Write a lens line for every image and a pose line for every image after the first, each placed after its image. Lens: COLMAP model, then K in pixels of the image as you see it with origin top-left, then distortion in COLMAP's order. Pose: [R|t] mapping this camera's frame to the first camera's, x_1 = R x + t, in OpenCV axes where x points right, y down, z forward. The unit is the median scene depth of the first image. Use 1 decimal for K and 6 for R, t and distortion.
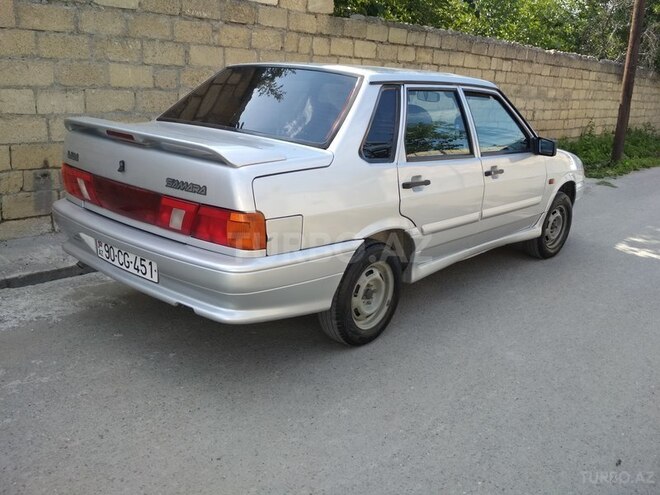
lens RADIAL K [[593.5, 0, 328.2], [0, 593.5, 255.1], [0, 0, 1]] dist [0.107647, -0.227058]
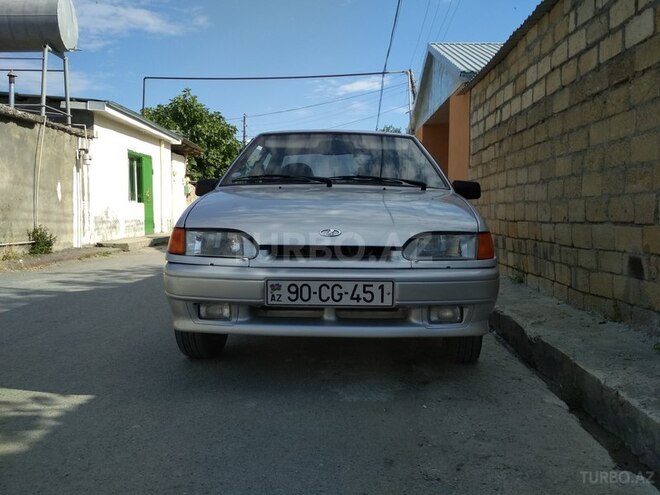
lens RADIAL K [[594.2, 0, 328.8], [0, 594.2, 259.7], [0, 0, 1]] dist [0.107813, -0.222697]
pose [[-0.768739, -0.020520, -0.639234, 0.714211], [-0.242758, 0.934049, 0.261955, -0.323815], [0.591701, 0.356554, -0.723021, 1.612651]]
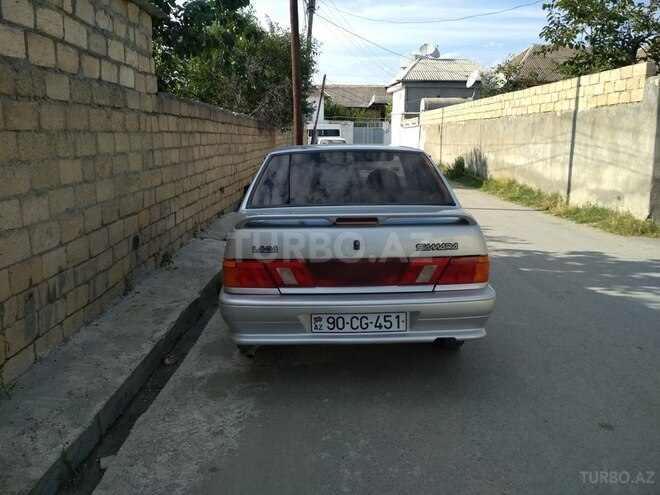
lens RADIAL K [[594.2, 0, 328.8], [0, 594.2, 259.7], [0, 0, 1]] dist [0.107813, -0.222697]
pose [[0.746426, -0.201131, 0.634346, -0.645439], [0.246632, 0.968960, 0.017019, -0.086944], [-0.618078, 0.143747, 0.772862, 0.068253]]
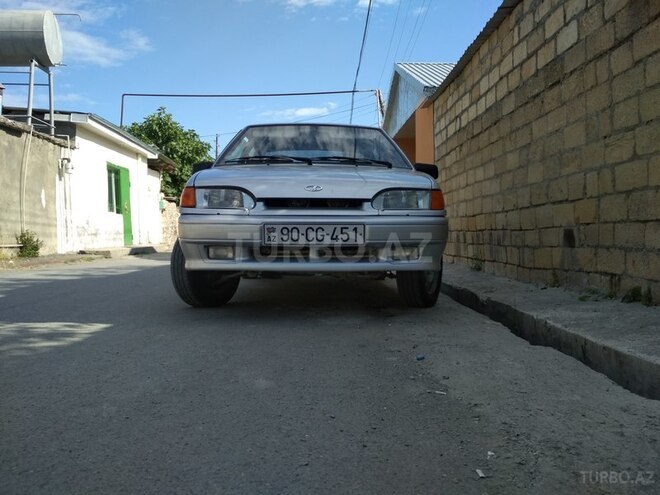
lens RADIAL K [[597.5, 0, 328.9], [0, 597.5, 250.9], [0, 0, 1]] dist [0.118703, -0.248287]
pose [[-0.737692, -0.049035, -0.673354, 0.808894], [-0.246424, 0.948105, 0.200926, -0.279931], [0.628558, 0.314152, -0.711493, 1.729234]]
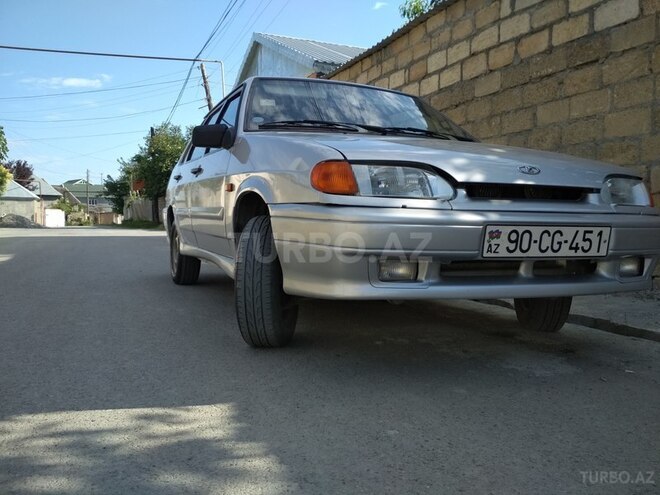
lens RADIAL K [[597.5, 0, 328.9], [0, 597.5, 250.9], [0, 0, 1]] dist [0.118703, -0.248287]
pose [[-0.456343, -0.029342, -0.889320, 0.832622], [-0.305593, 0.943833, 0.125670, -0.162352], [0.835682, 0.329118, -0.439678, 1.311235]]
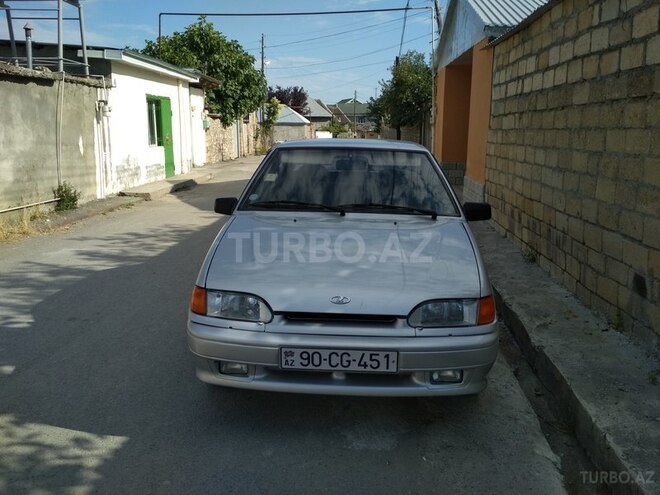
lens RADIAL K [[593.5, 0, 328.2], [0, 593.5, 255.1], [0, 0, 1]] dist [0.107647, -0.227058]
pose [[-0.789956, 0.051850, -0.610967, 0.728428], [-0.240546, 0.890335, 0.386576, -0.463309], [0.564009, 0.452343, -0.690854, 1.587580]]
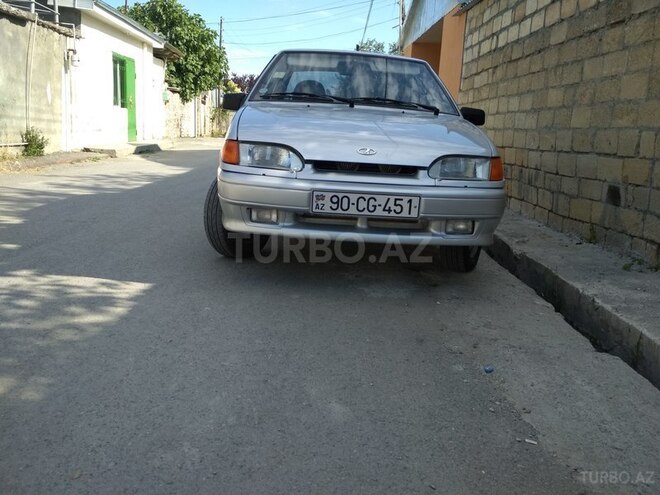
lens RADIAL K [[593.4, 0, 328.5], [0, 593.4, 258.1], [0, 0, 1]] dist [0.108548, -0.226041]
pose [[-0.735473, 0.037198, -0.676533, 0.823642], [-0.297683, 0.879222, 0.371959, -0.328275], [0.608658, 0.474958, -0.635571, 1.639341]]
